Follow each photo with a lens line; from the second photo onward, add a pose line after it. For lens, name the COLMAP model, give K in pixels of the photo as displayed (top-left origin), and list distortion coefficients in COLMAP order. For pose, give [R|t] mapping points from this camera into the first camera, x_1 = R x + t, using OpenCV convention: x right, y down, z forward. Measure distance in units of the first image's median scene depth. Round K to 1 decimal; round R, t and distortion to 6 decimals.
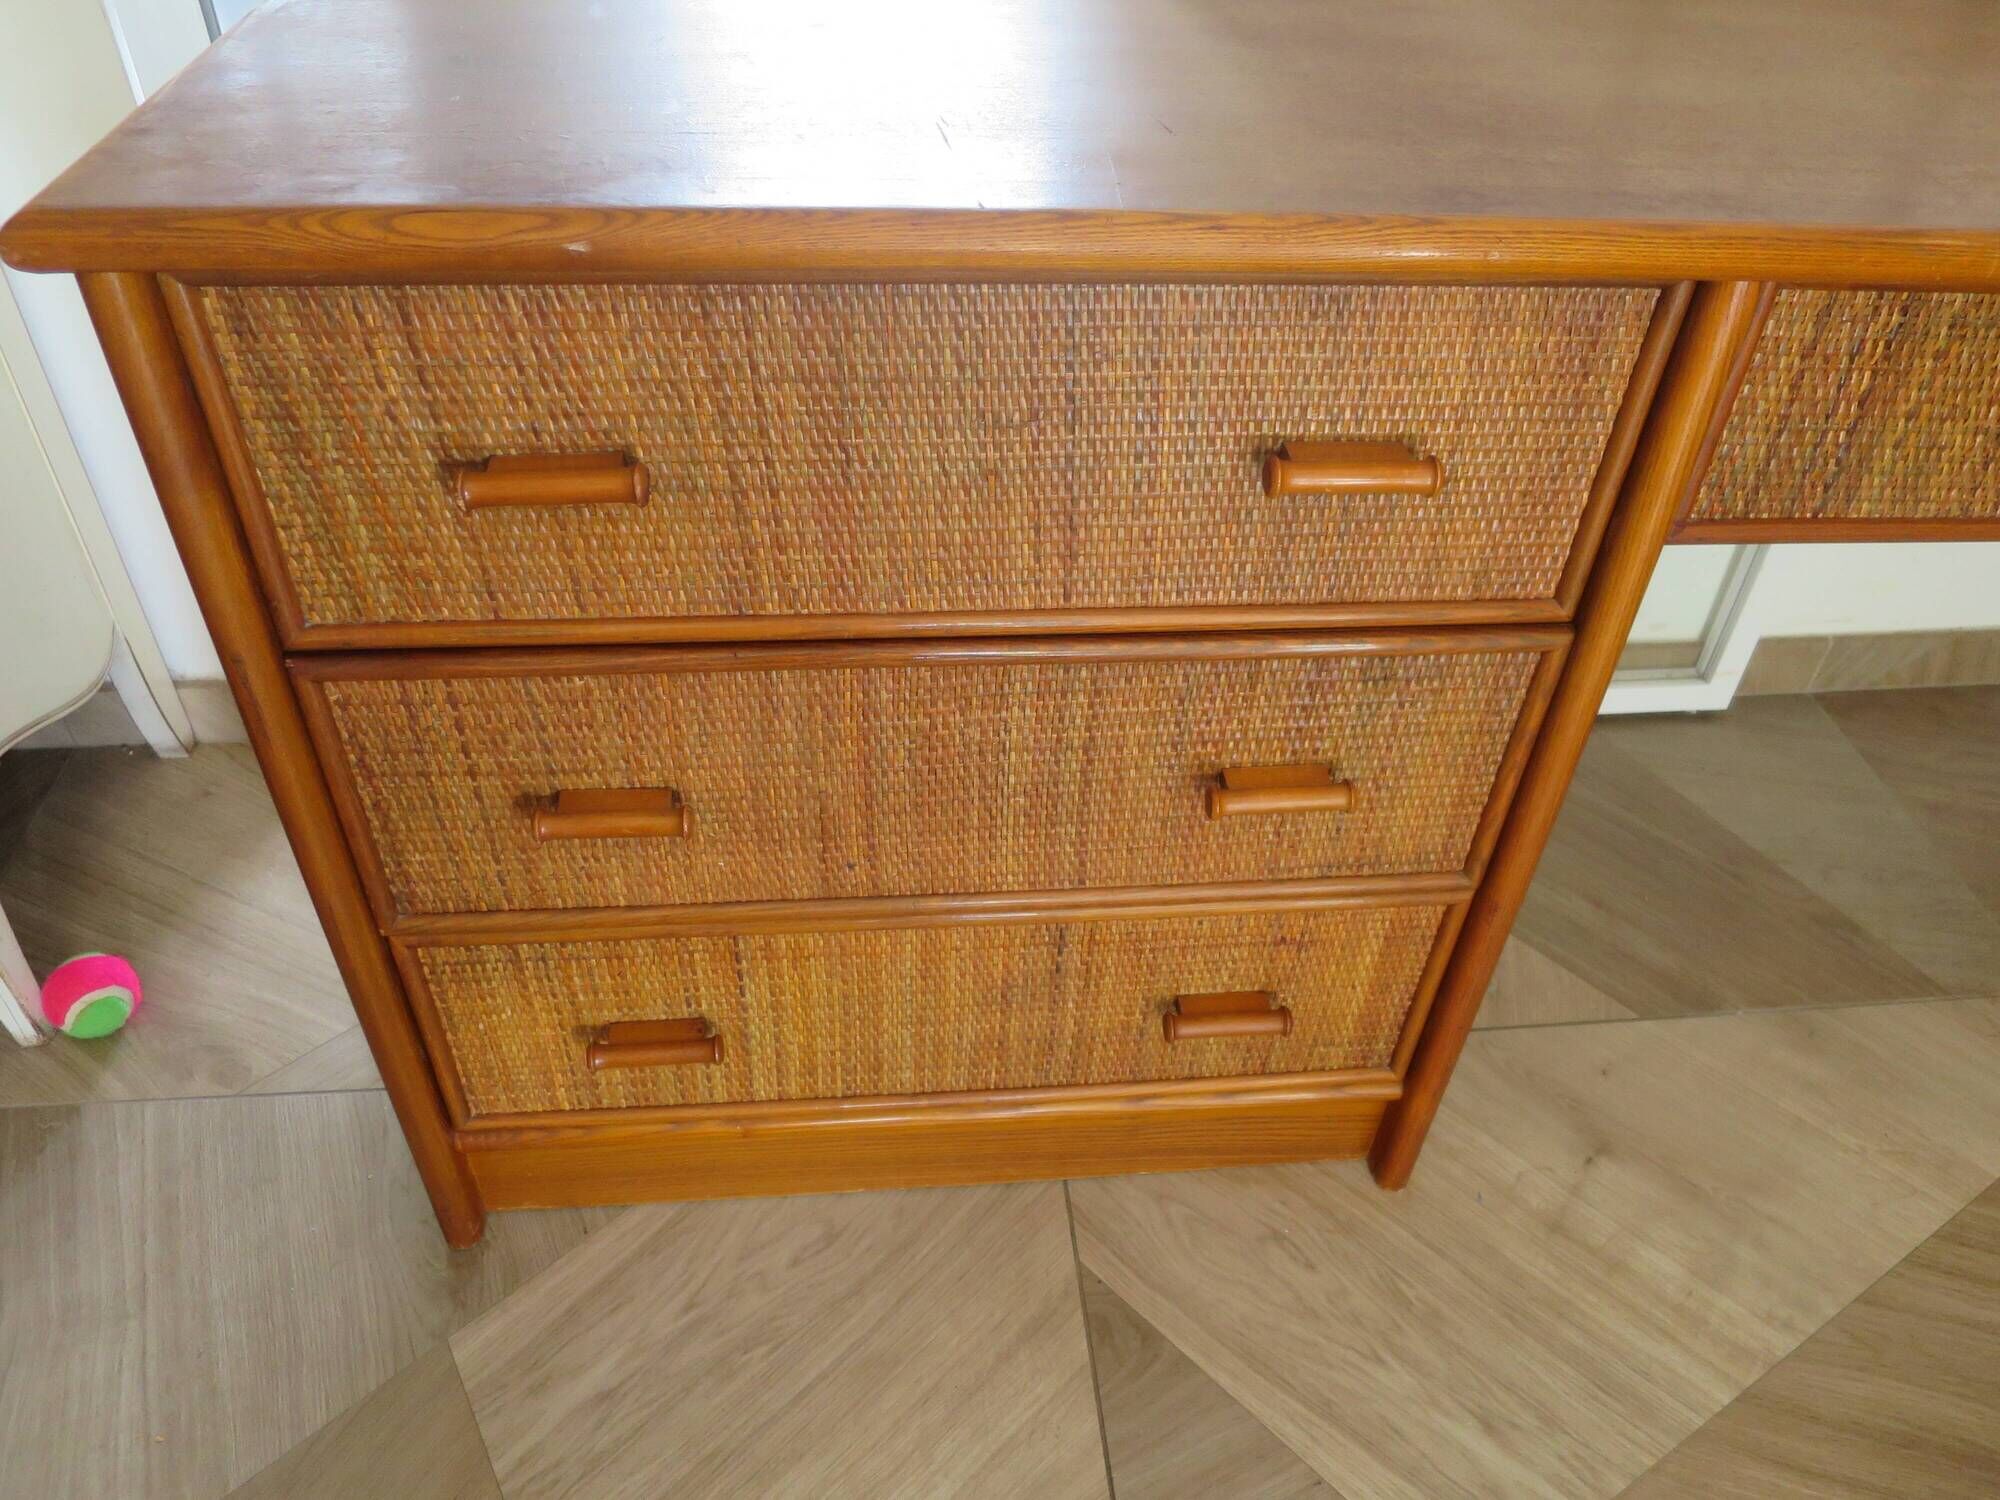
lens RADIAL K [[1444.2, 0, 1002.5], [0, 1444.2, 747.5], [0, 0, 1]] dist [-0.046450, 0.010595]
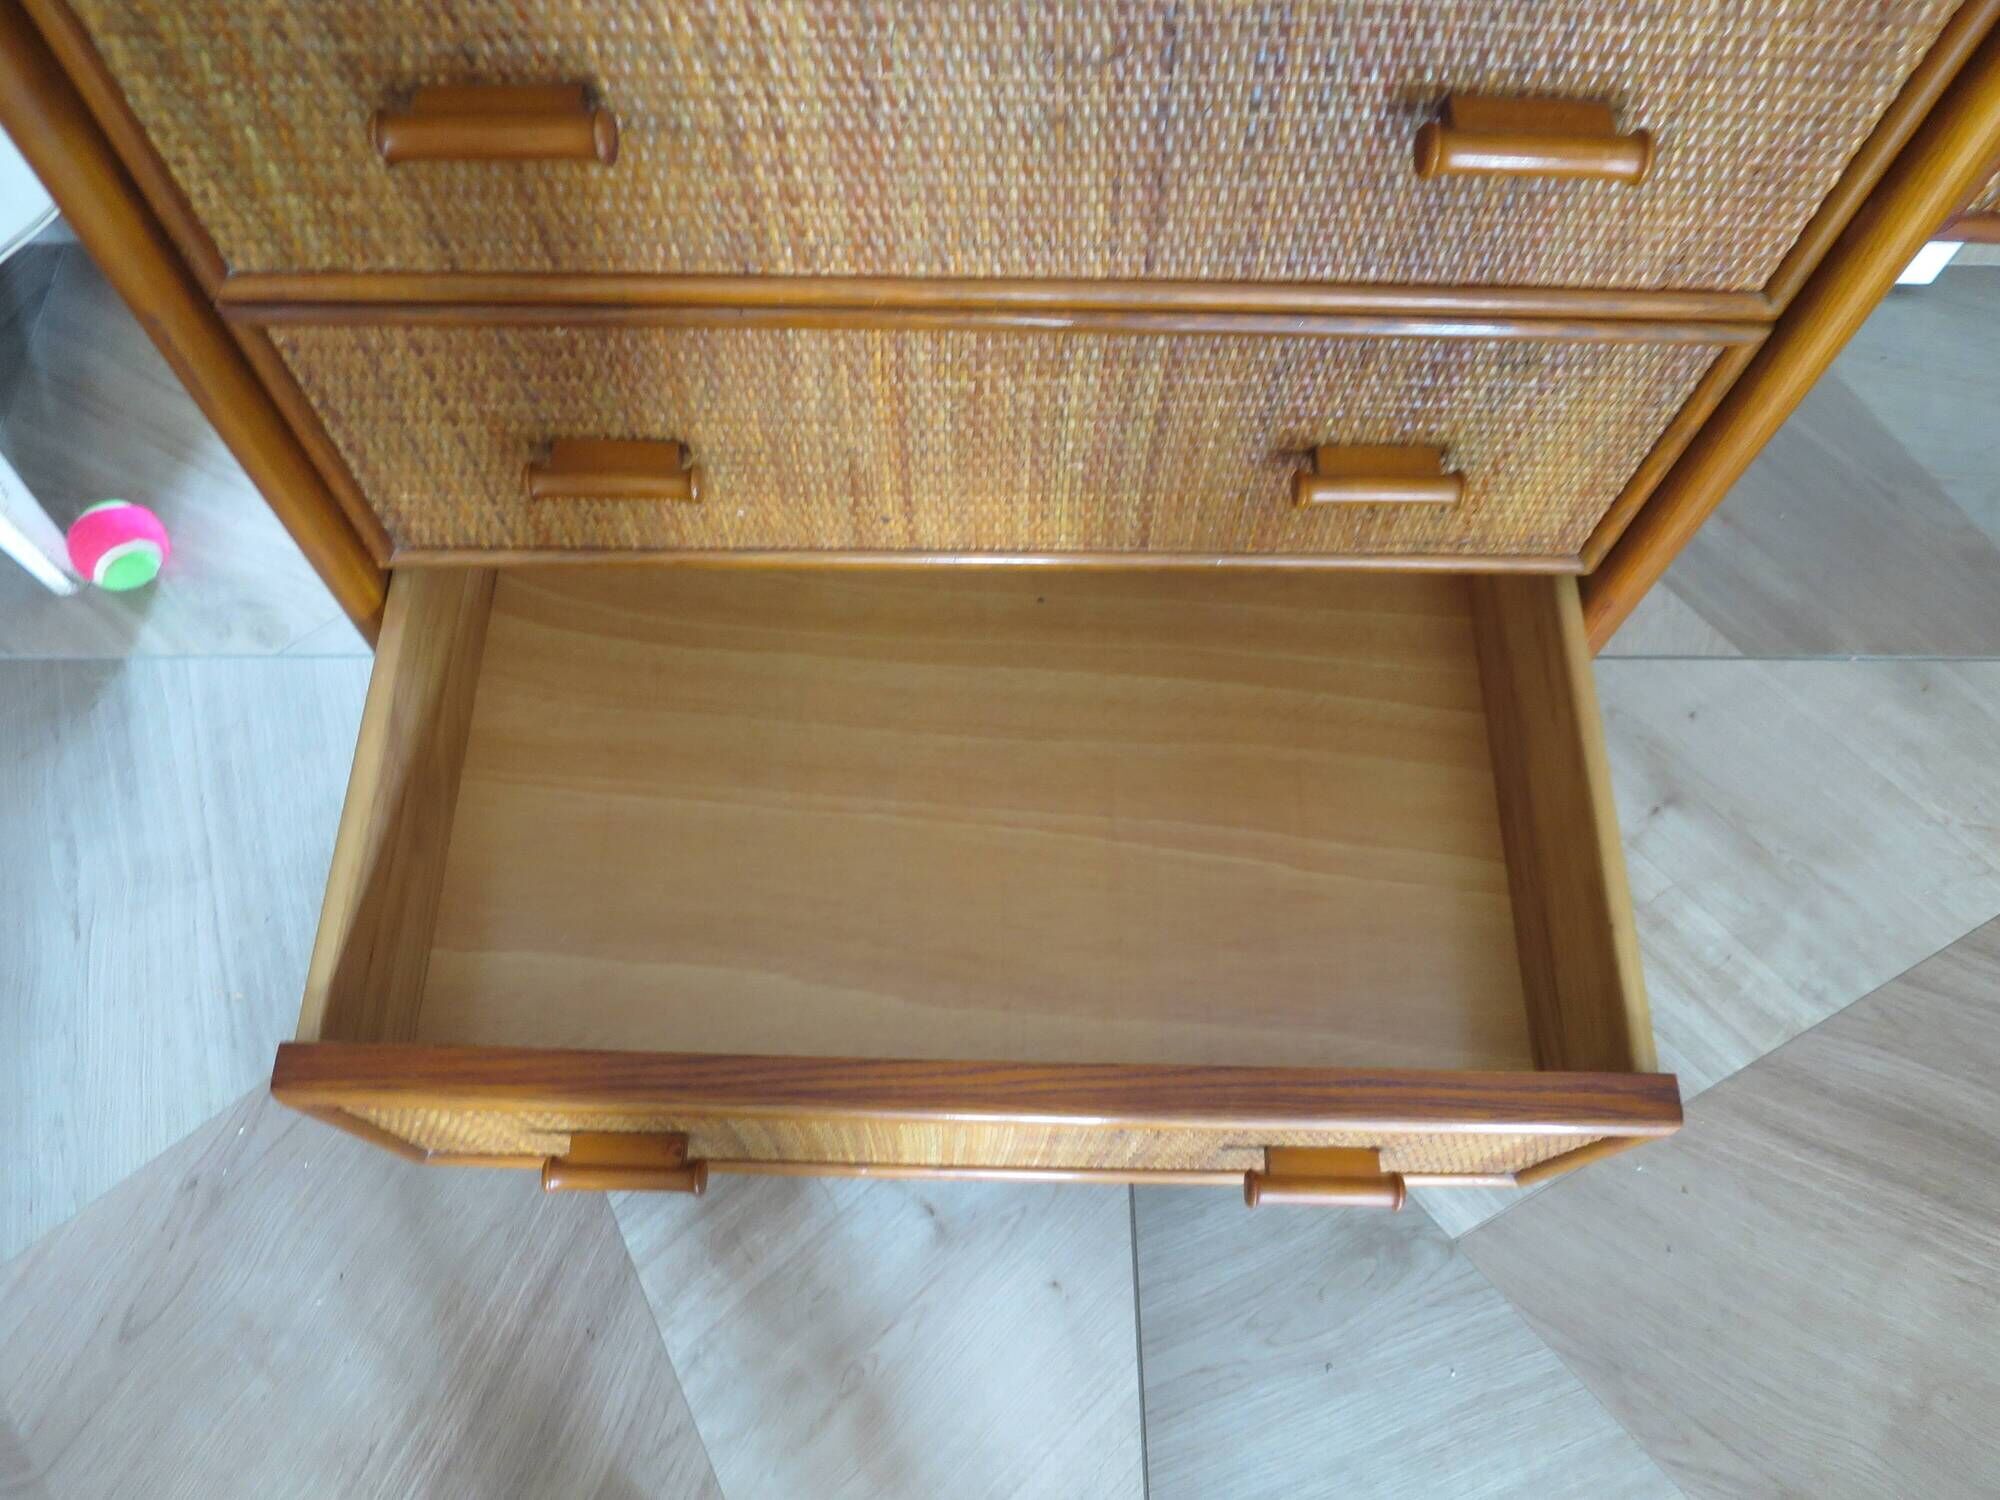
lens RADIAL K [[1444.2, 0, 1003.0], [0, 1444.2, 752.6], [0, 0, 1]] dist [-0.046450, 0.010595]
pose [[0.996497, 0.070759, -0.044571, 0.014492], [-0.047259, 0.916201, 0.397923, -0.133973], [0.068992, -0.394422, 0.916336, 0.120389]]
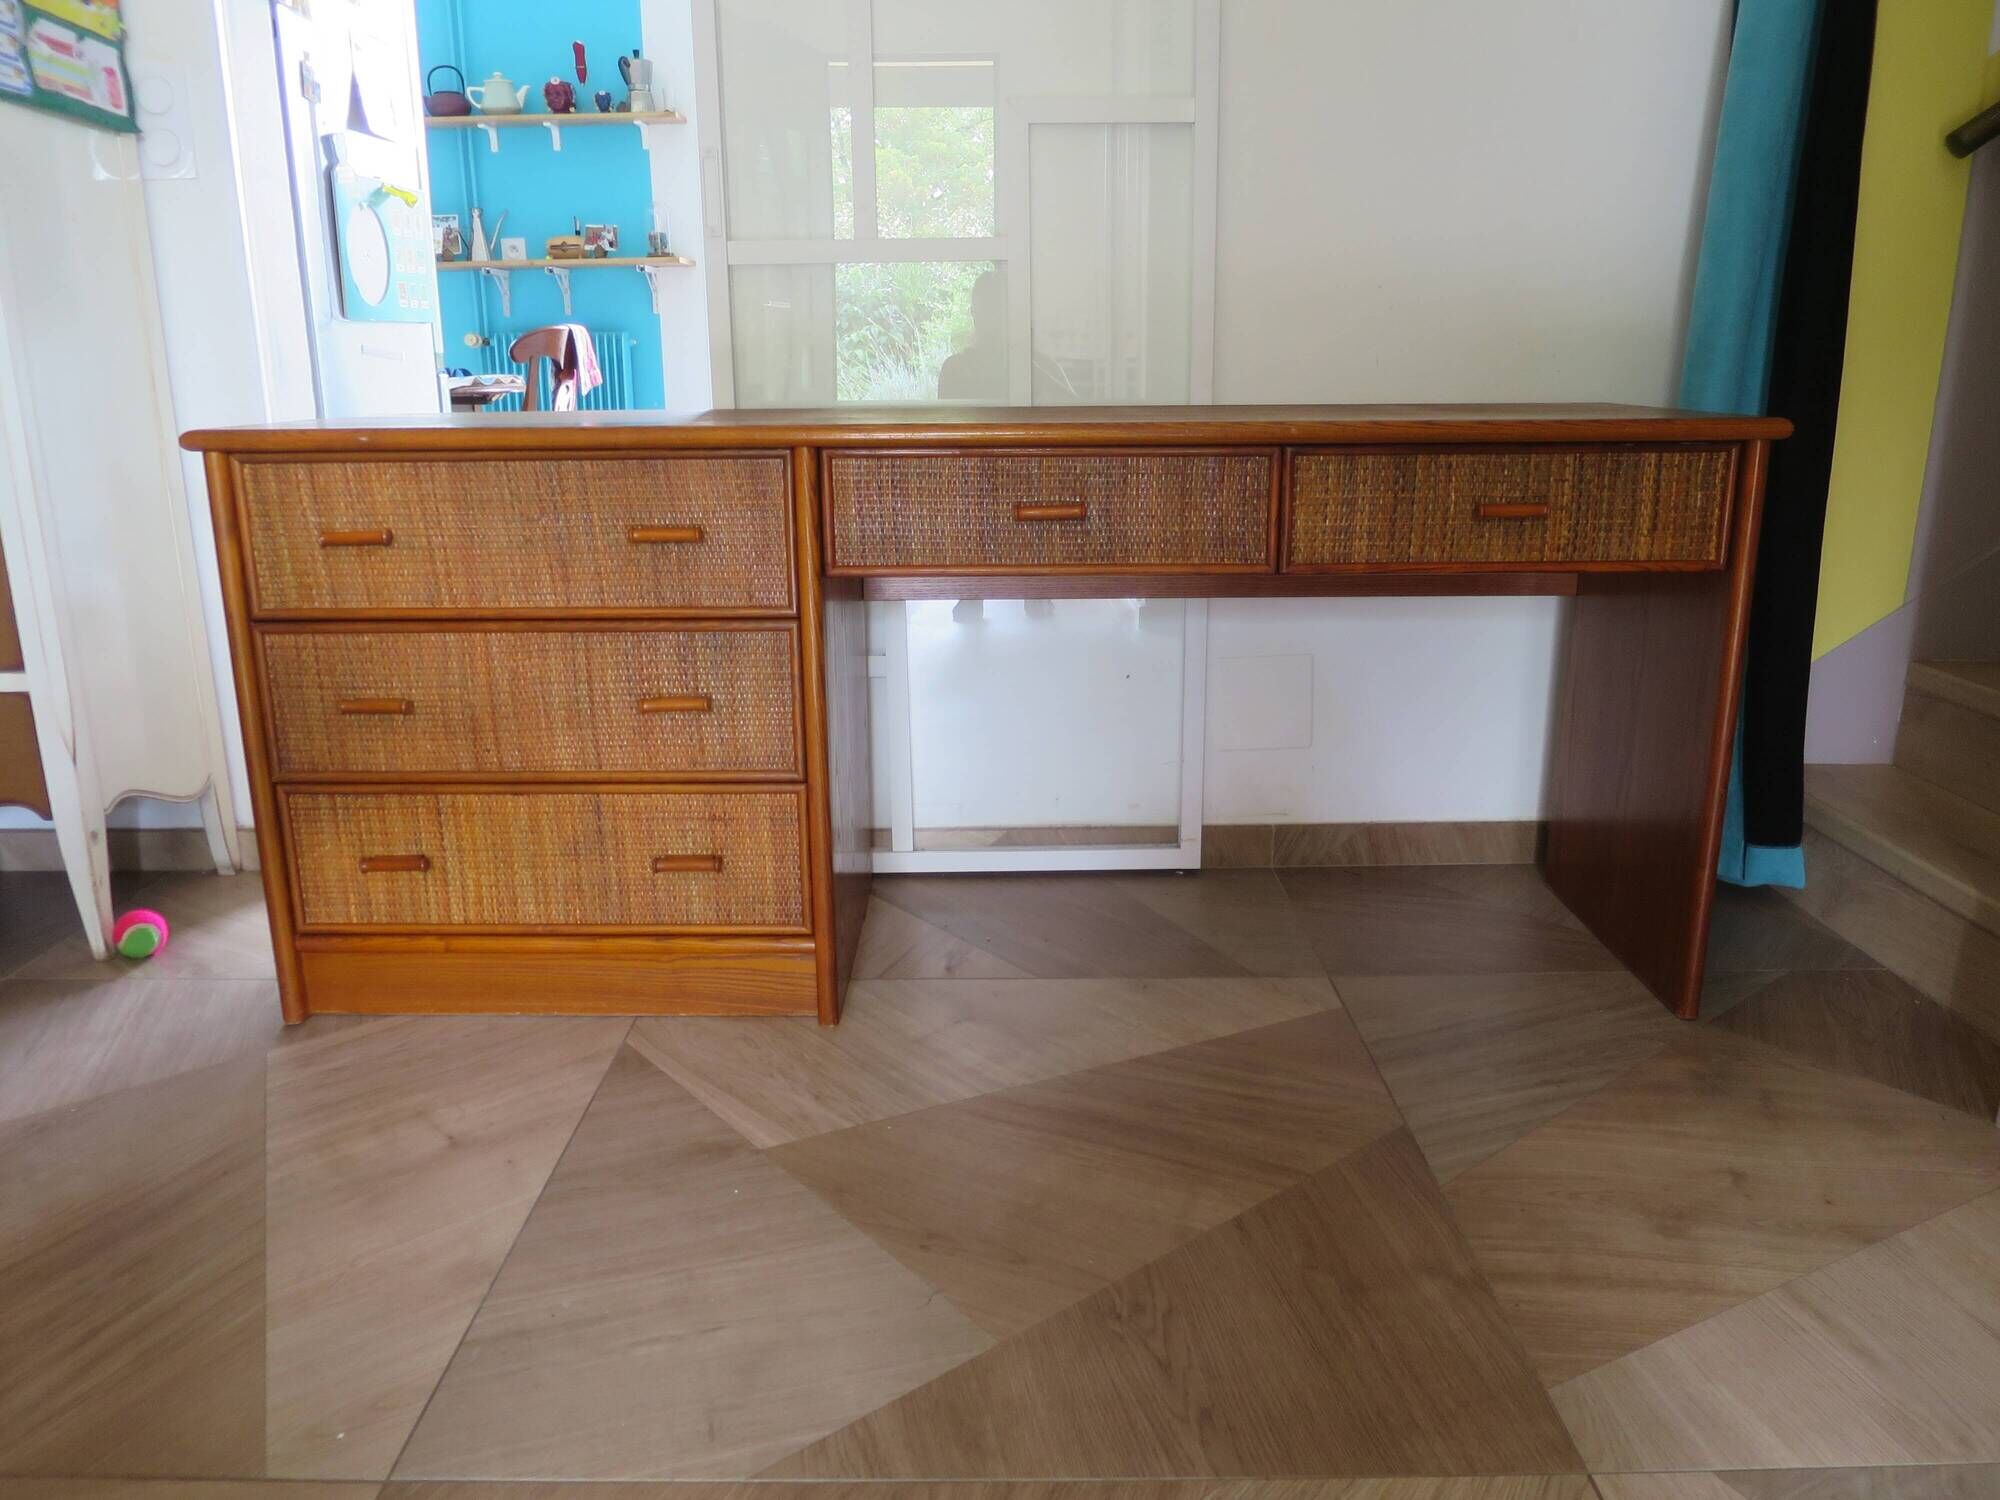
lens RADIAL K [[1444.2, 0, 1003.6], [0, 1444.2, 751.6], [0, 0, 1]] dist [-0.046450, 0.010595]
pose [[0.993963, -0.019367, -0.107988, 0.781508], [-0.028918, 0.903238, -0.428165, 0.861796], [0.105832, 0.428703, 0.897225, -0.723608]]
